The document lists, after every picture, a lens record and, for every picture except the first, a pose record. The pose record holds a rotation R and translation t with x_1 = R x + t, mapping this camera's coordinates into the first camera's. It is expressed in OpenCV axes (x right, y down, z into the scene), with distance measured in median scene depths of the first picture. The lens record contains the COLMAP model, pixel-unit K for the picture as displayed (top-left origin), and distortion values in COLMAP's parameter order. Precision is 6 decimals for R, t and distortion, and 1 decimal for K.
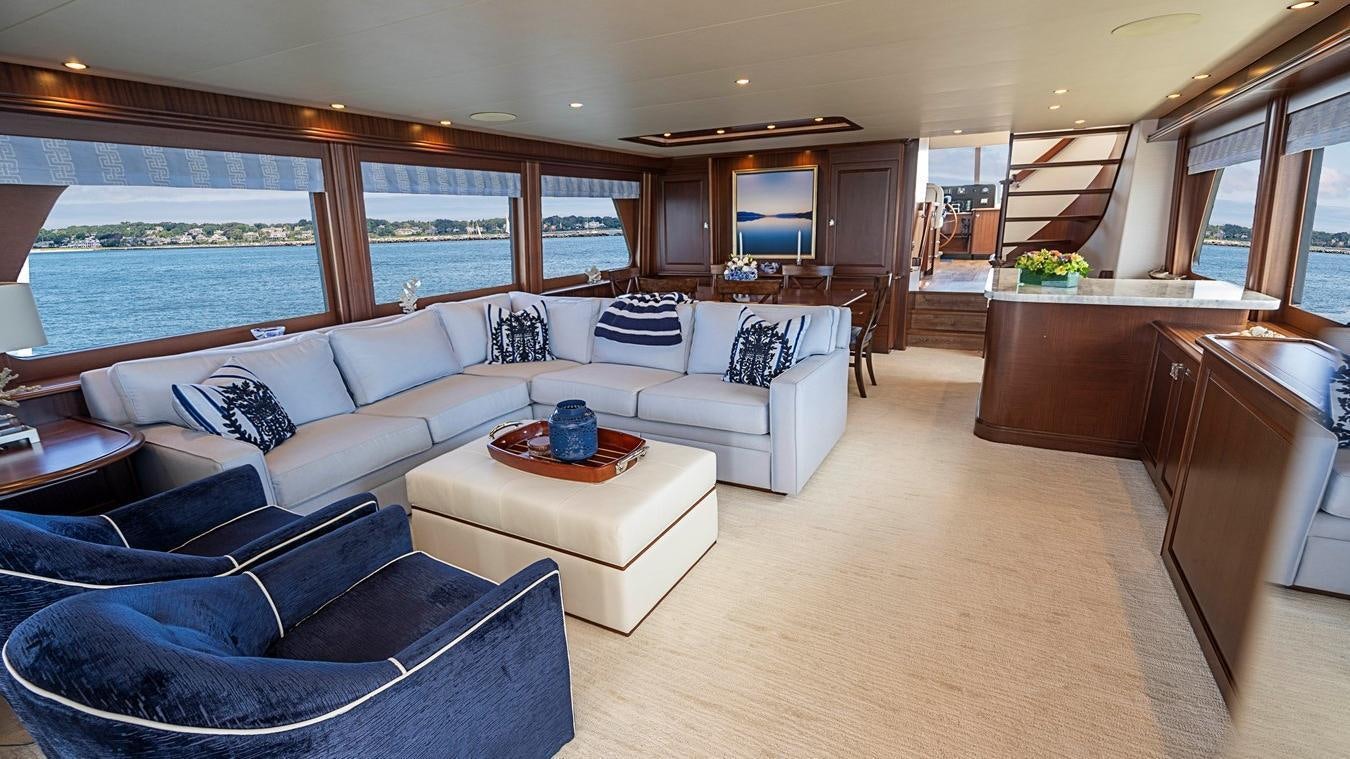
lens RADIAL K [[627.2, 0, 679.8], [0, 627.2, 361.6], [0, 0, 1]] dist [0.003468, 0.000386]
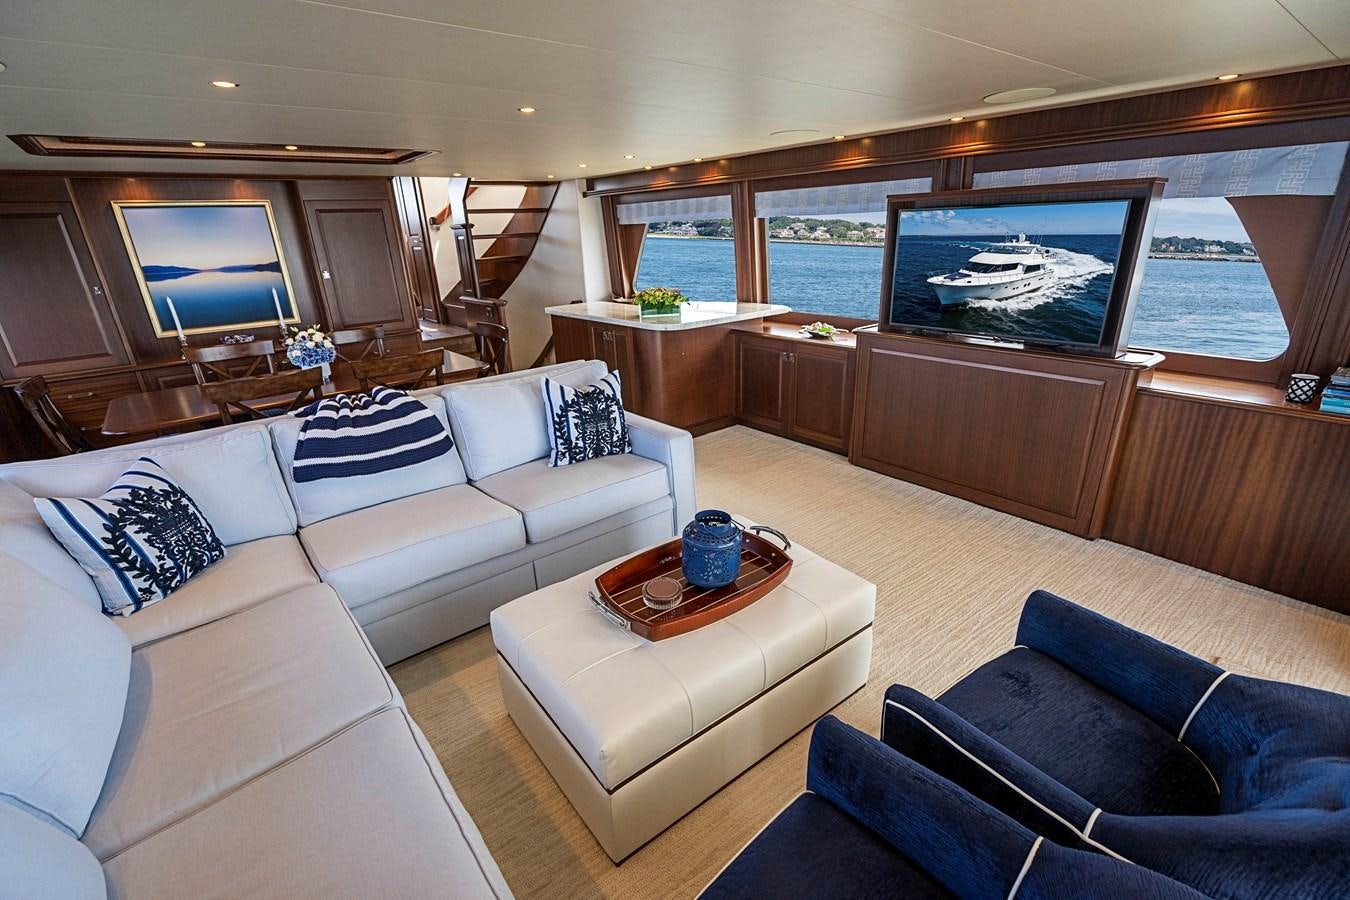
lens RADIAL K [[601.0, 0, 675.2], [0, 601.0, 458.2], [0, 0, 1]] dist [0.002789, 0.000044]
pose [[0.413811, -0.315106, 0.854089, -0.293296], [0.233540, 0.943534, 0.234953, -0.070819], [-0.879897, 0.102238, 0.464035, 0.249691]]
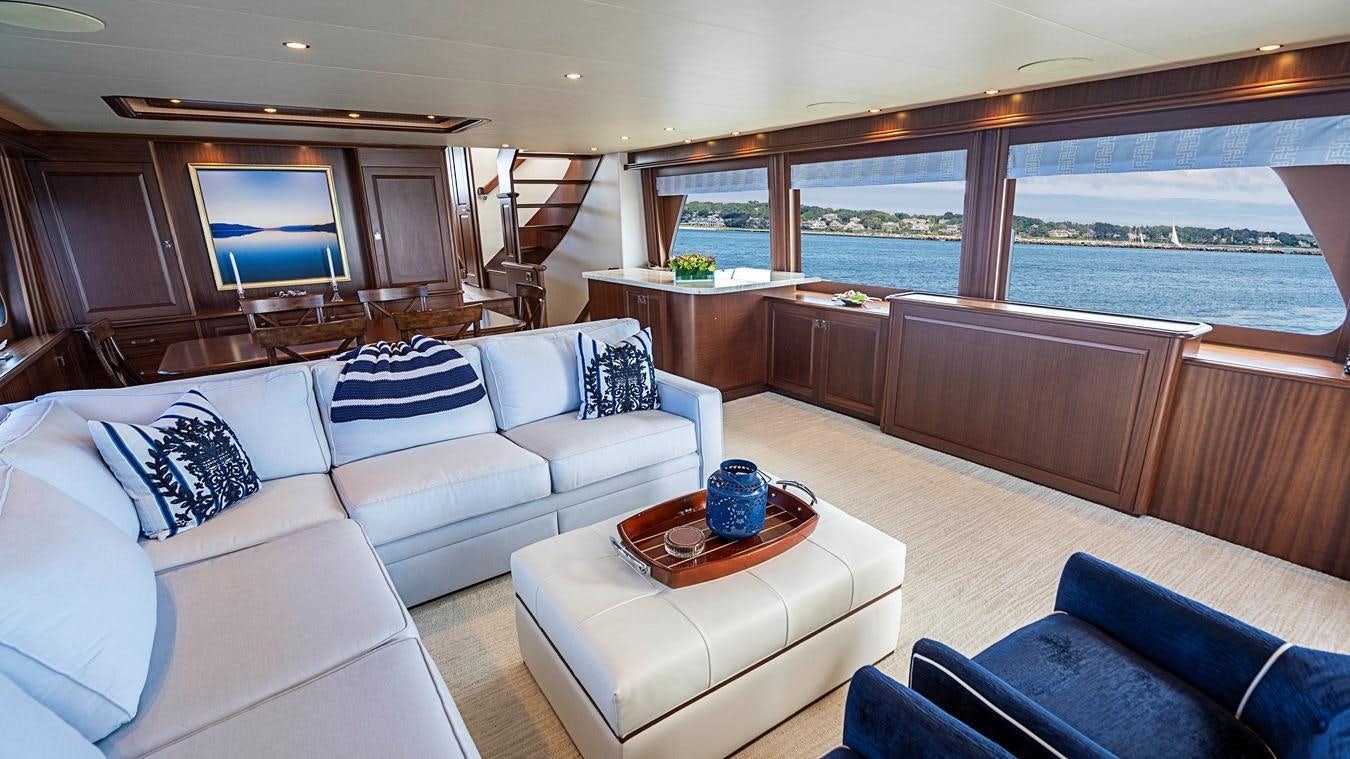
lens RADIAL K [[599.5, 0, 677.4], [0, 599.5, 389.1], [0, 0, 1]] dist [0.001309, 0.000480]
pose [[0.464763, -0.237936, 0.852867, -0.295256], [0.209741, 0.965388, 0.155032, -0.057983], [-0.860235, 0.106828, 0.498581, 0.249823]]
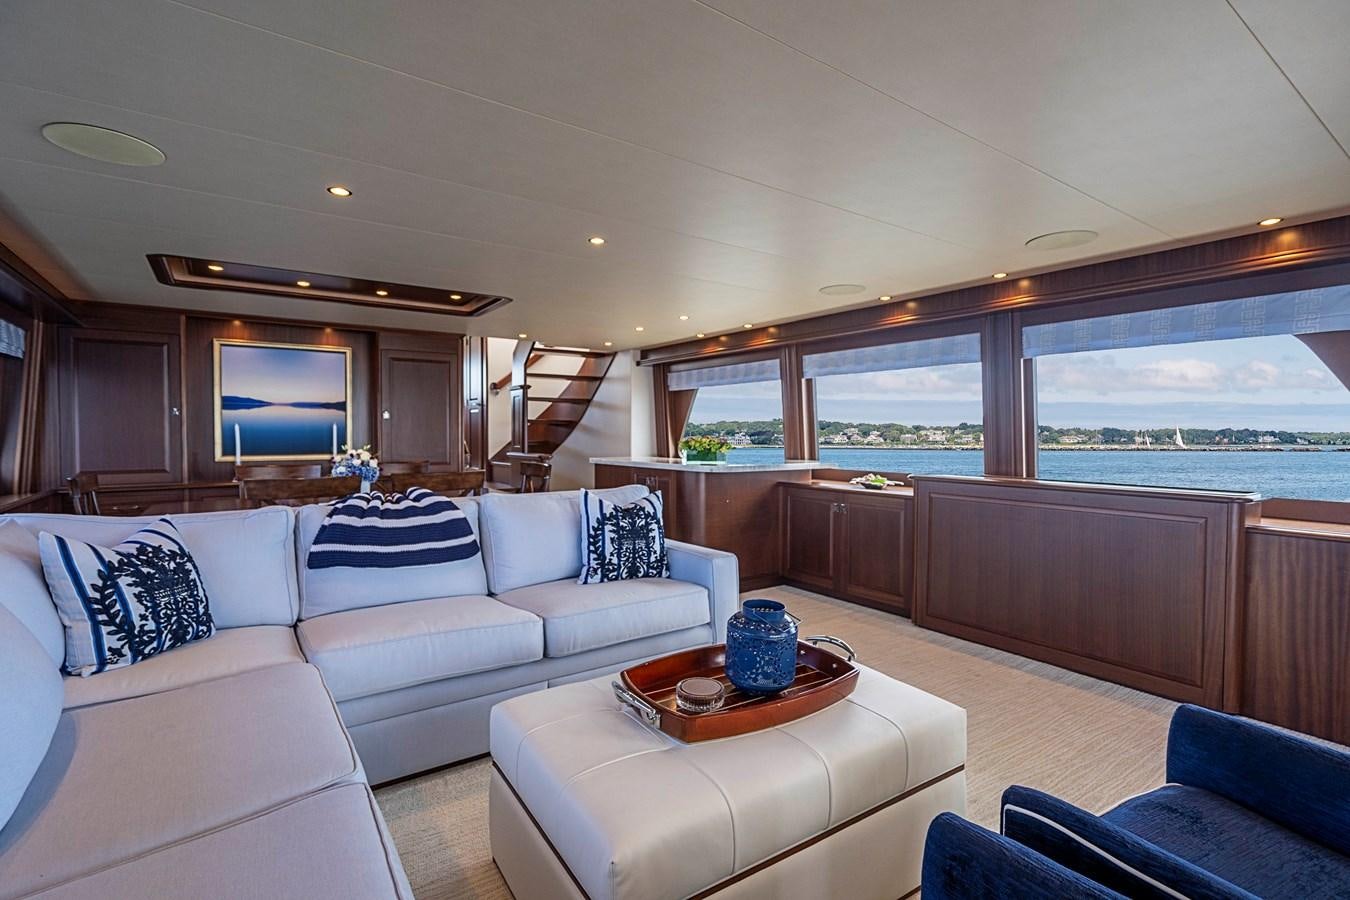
lens RADIAL K [[621.0, 0, 674.7], [0, 621.0, 449.5], [0, 0, 1]] dist [0.000255, 0.000349]
pose [[0.477390, 0.003733, 0.878684, -0.290230], [0.183169, 0.977600, -0.103669, -0.017050], [-0.859388, 0.210438, 0.466013, 0.268763]]
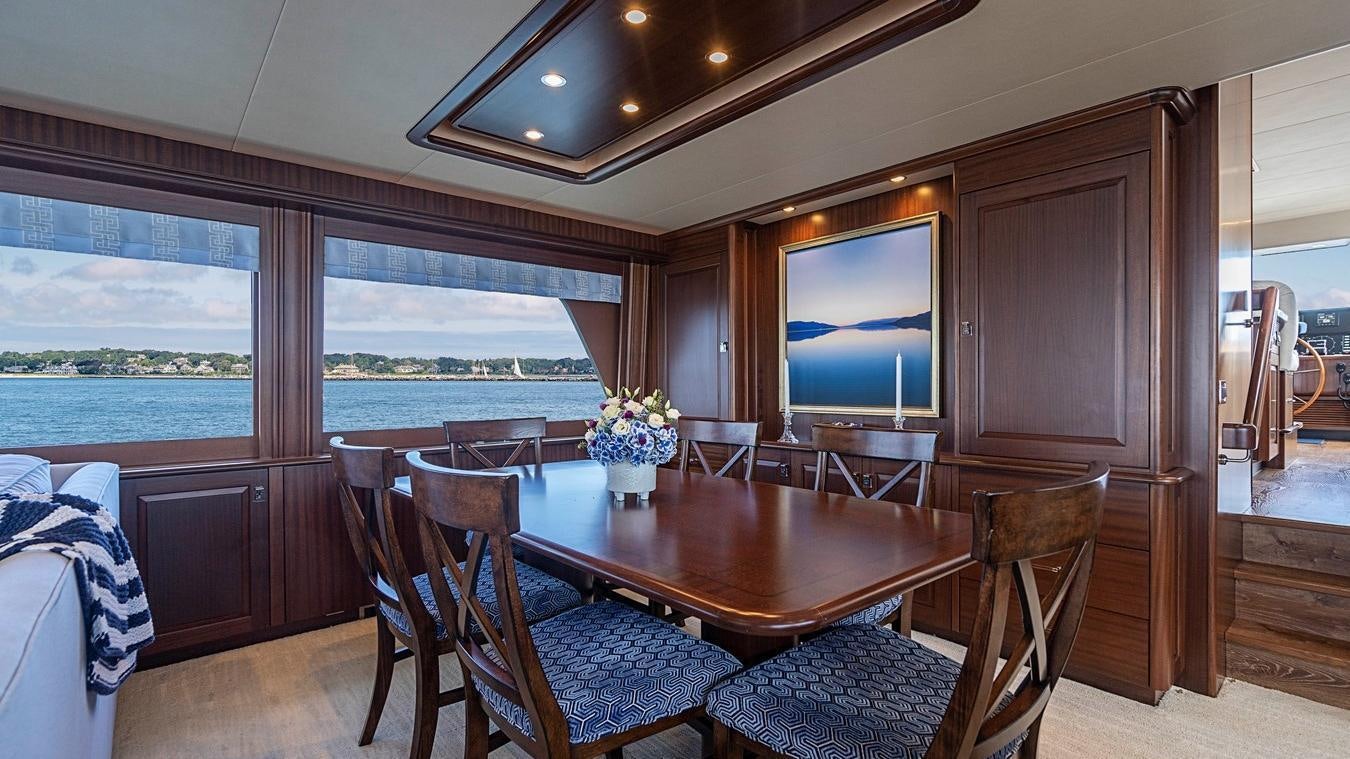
lens RADIAL K [[621.2, 0, 675.0], [0, 621.2, 379.5], [0, 0, 1]] dist [0.000853, 0.000031]
pose [[0.929325, 0.017275, -0.368858, 0.204177], [-0.100381, 0.973107, -0.207331, -0.082861], [0.355357, 0.229704, 0.906067, 0.544047]]
